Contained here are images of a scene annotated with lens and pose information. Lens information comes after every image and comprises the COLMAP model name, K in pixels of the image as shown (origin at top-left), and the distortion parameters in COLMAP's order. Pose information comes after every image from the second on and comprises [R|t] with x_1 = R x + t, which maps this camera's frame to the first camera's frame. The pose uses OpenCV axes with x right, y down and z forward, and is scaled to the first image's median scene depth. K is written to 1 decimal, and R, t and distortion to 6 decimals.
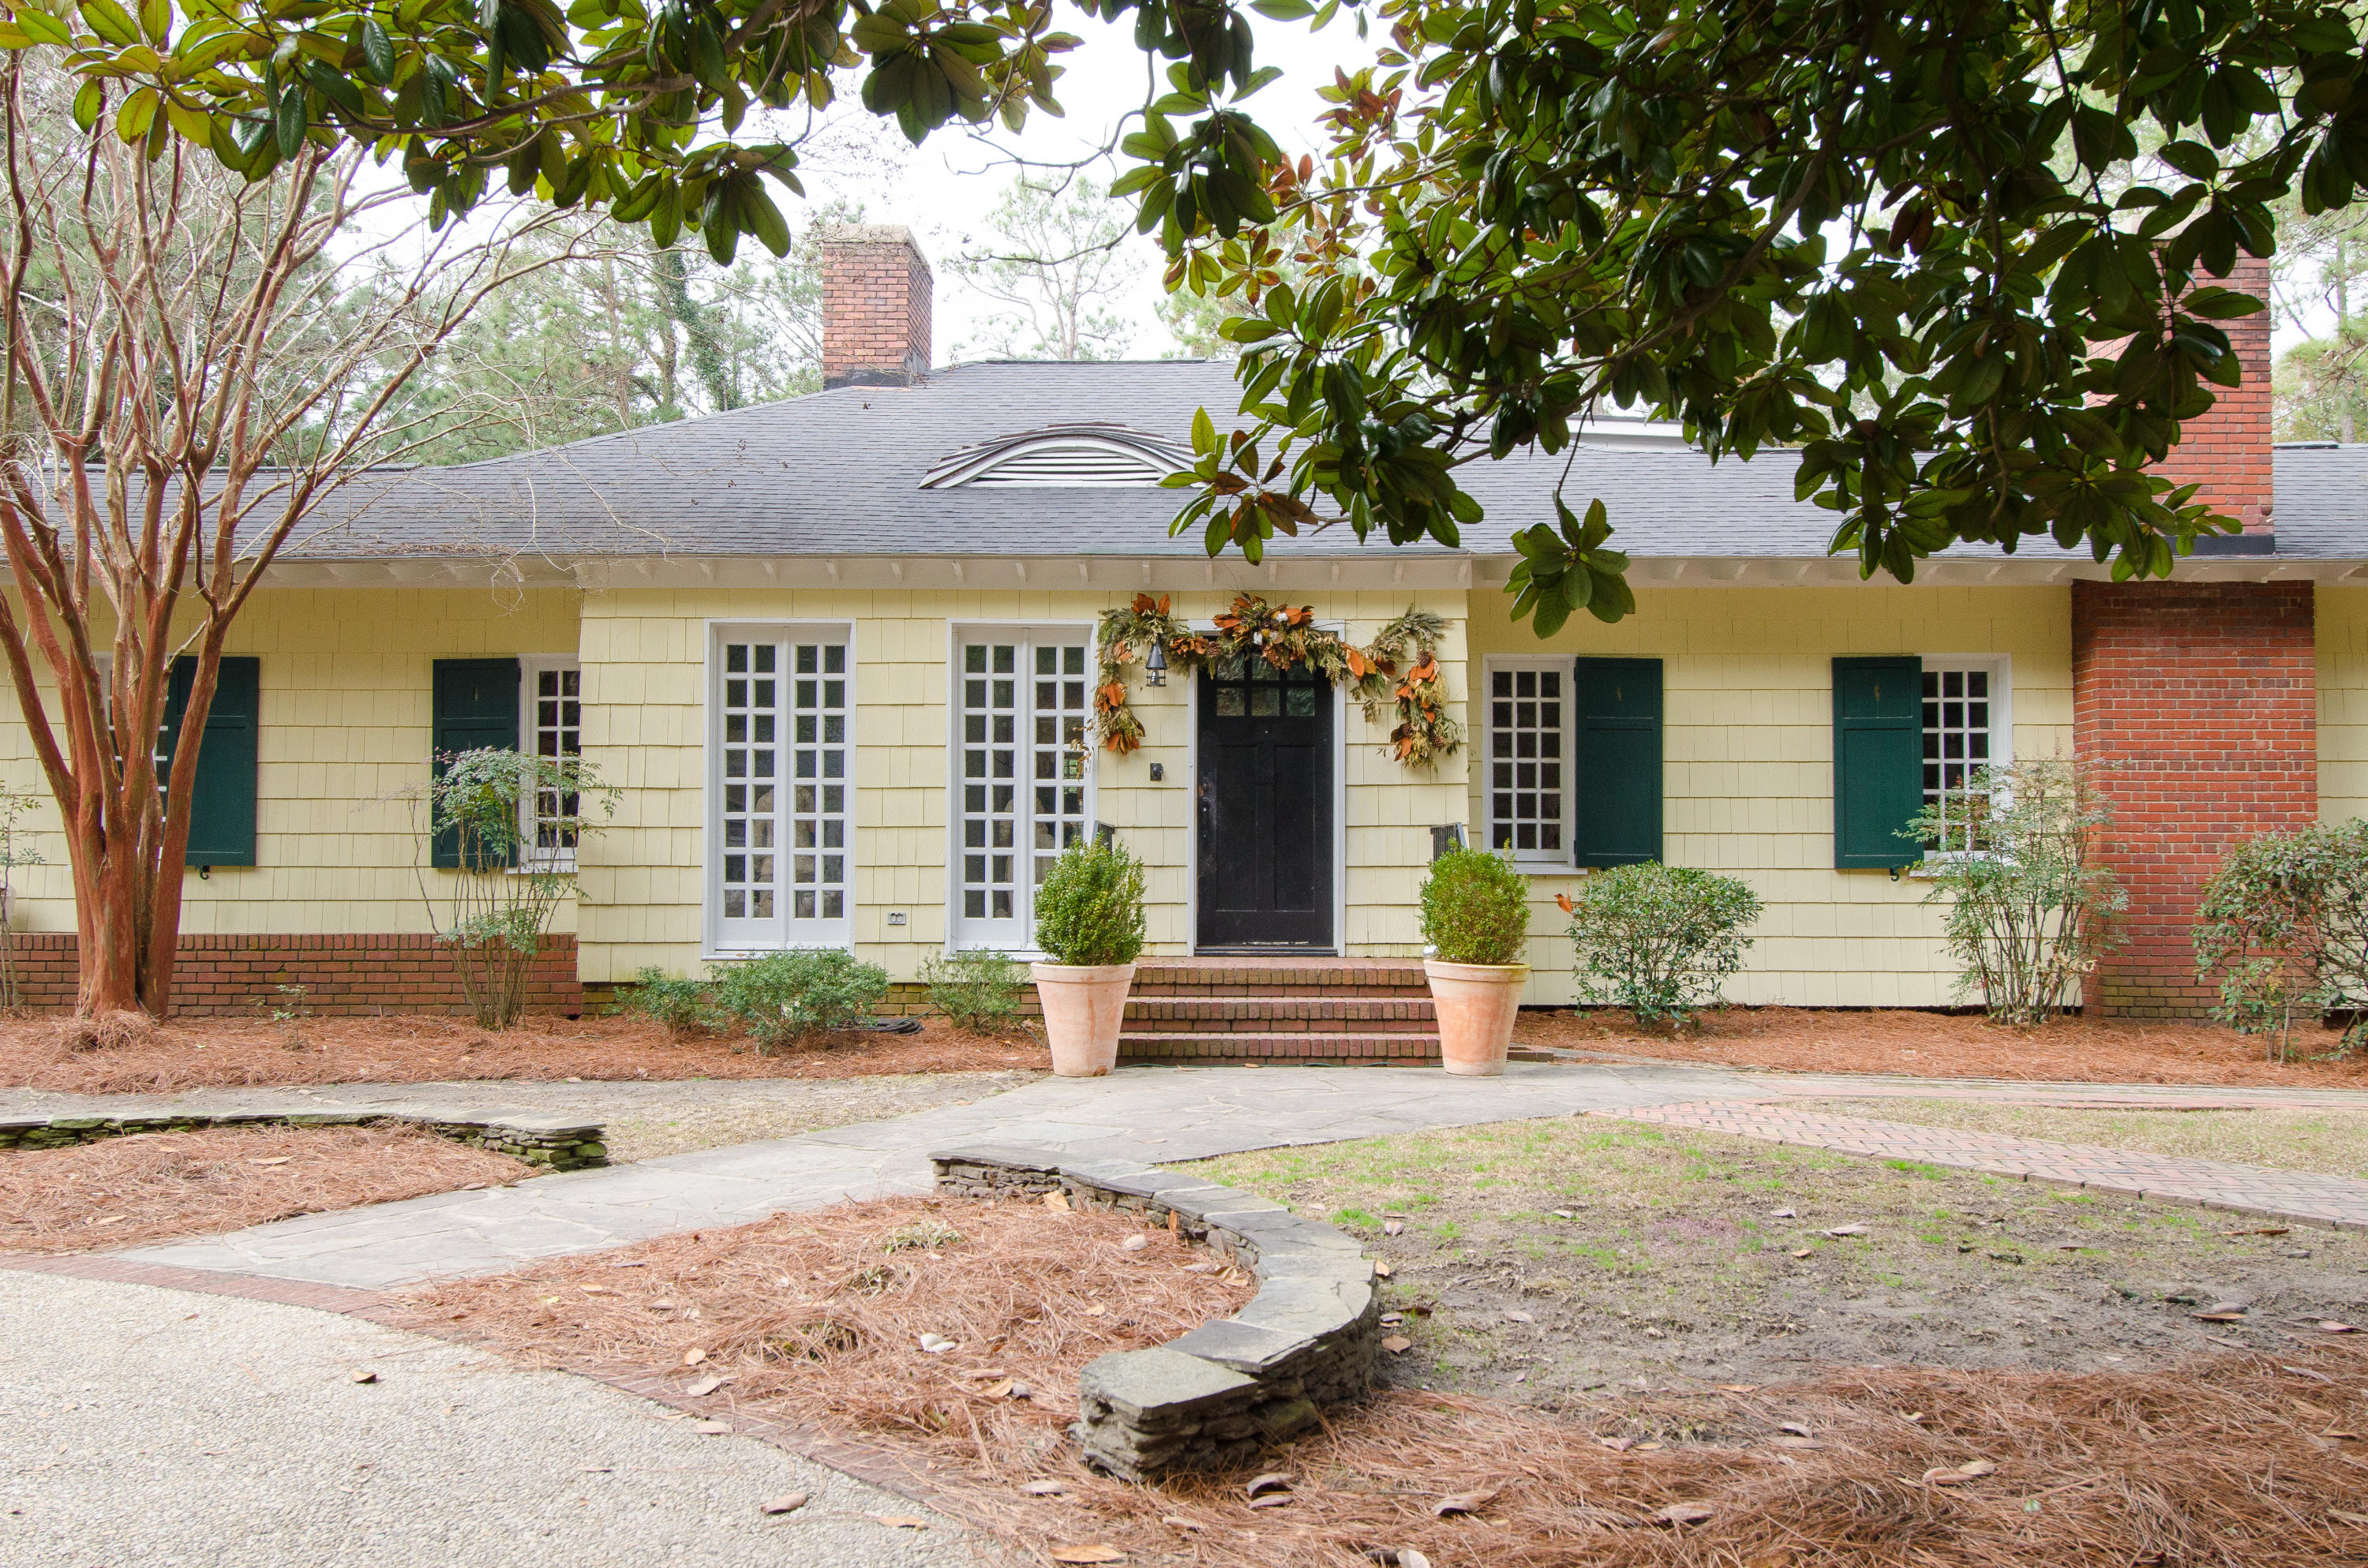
lens RADIAL K [[1938.8, 0, 1184.0], [0, 1938.8, 784.0], [0, 0, 1]] dist [0.042516, -0.046635]
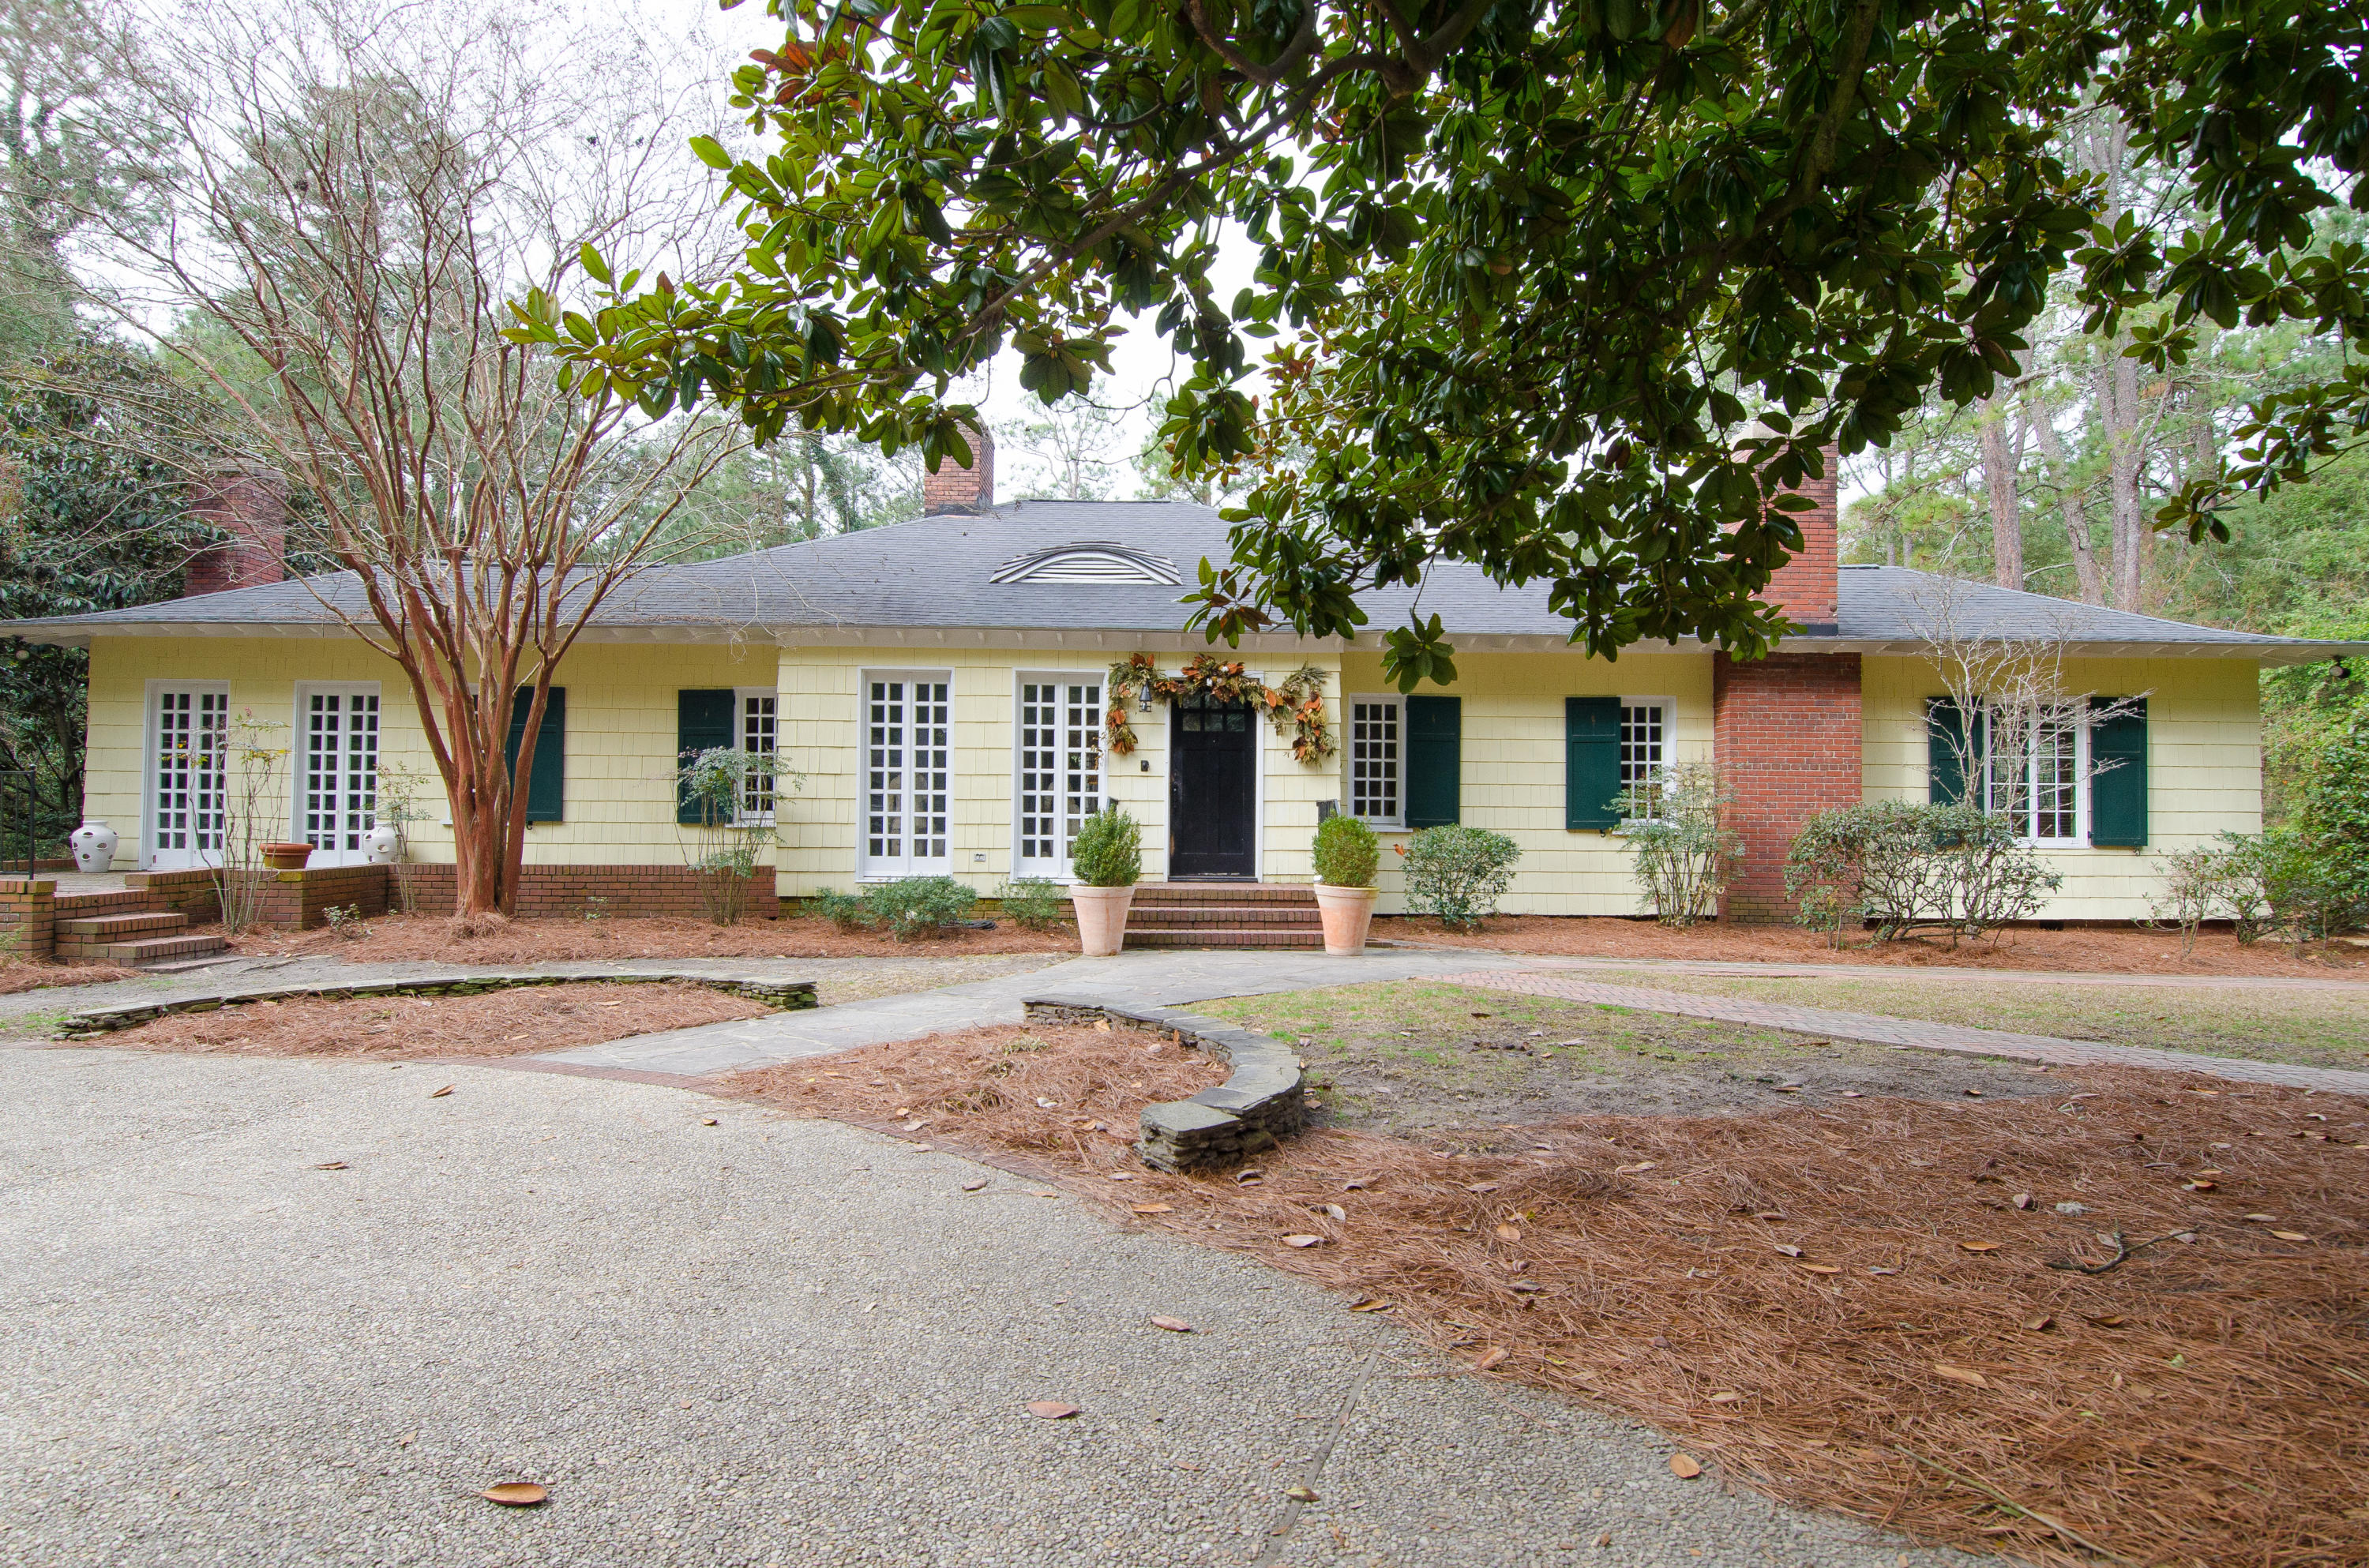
lens RADIAL K [[1273.1, 0, 1184.5], [0, 1273.1, 784.0], [0, 0, 1]] dist [0.024583, -0.000176]
pose [[0.999437, 0.007429, 0.032720, -0.017466], [-0.007741, 0.999926, 0.009418, -0.001574], [-0.032648, -0.009666, 0.999420, -0.047473]]
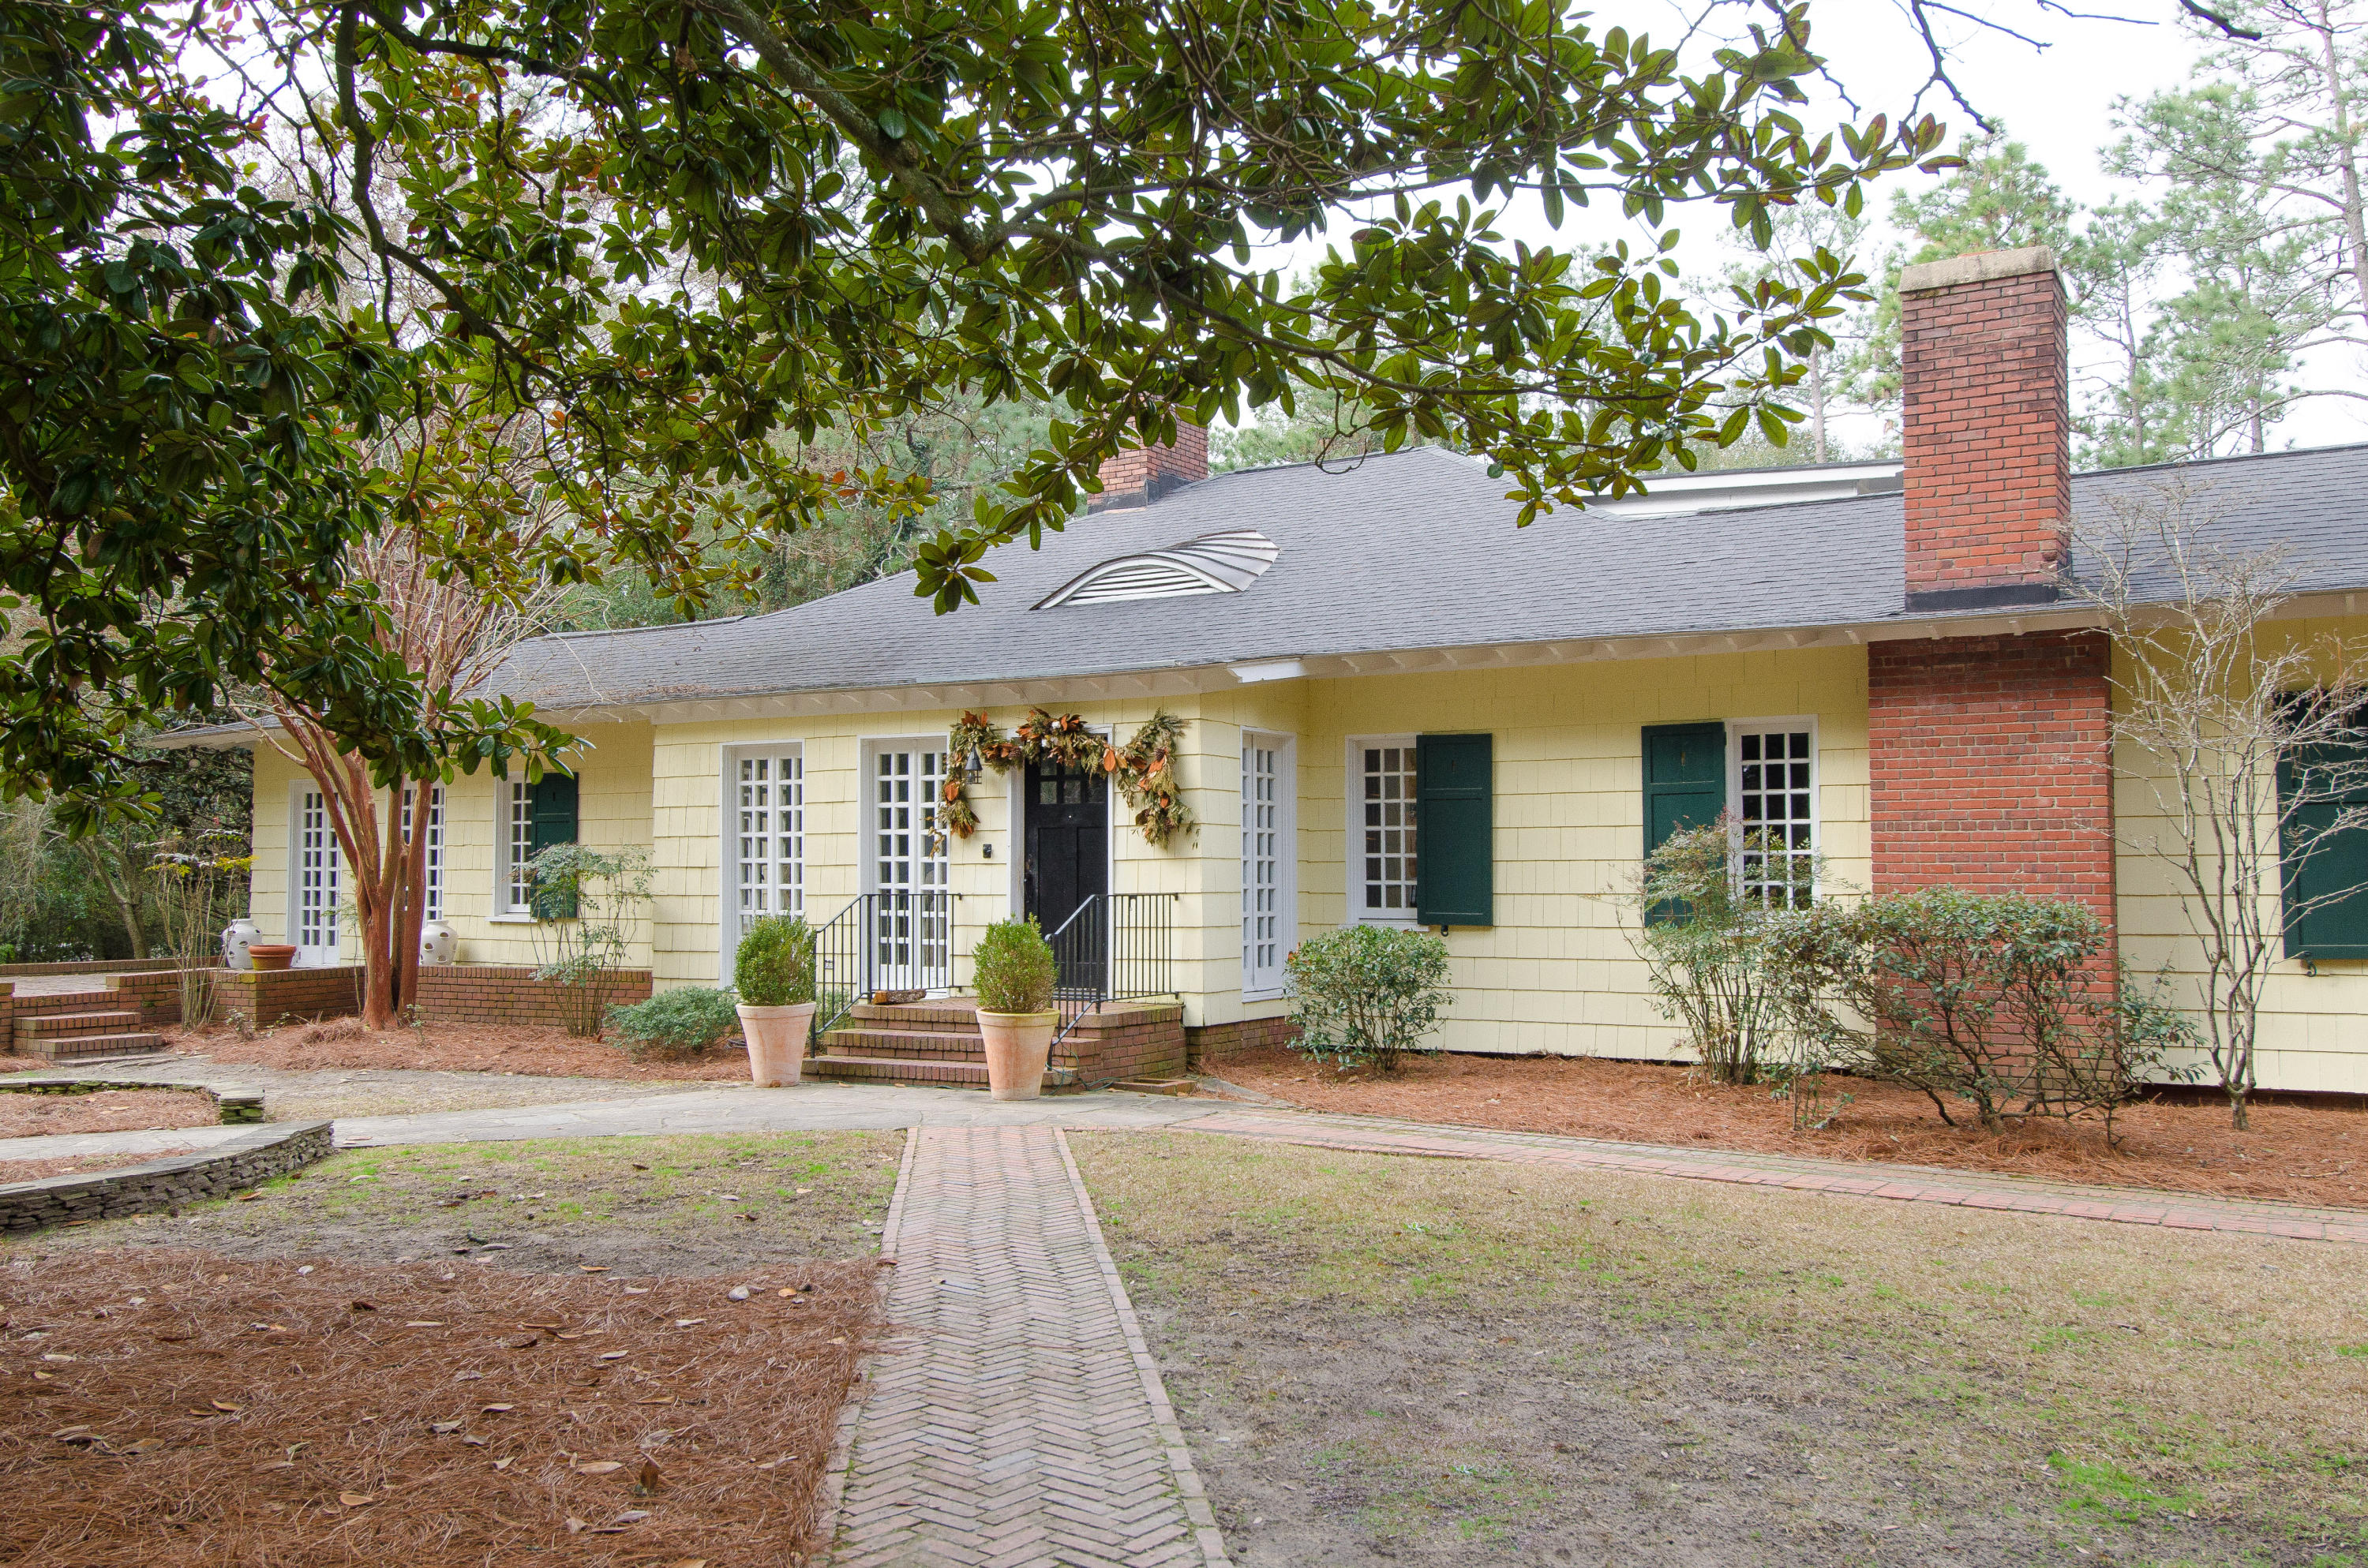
lens RADIAL K [[1938.8, 0, 1184.0], [0, 1938.8, 784.0], [0, 0, 1]] dist [0.042516, -0.046635]
pose [[0.876472, -0.028983, -0.480579, 0.786636], [0.024629, 0.999579, -0.015366, -0.030248], [0.480822, 0.001632, 0.876817, -0.048671]]
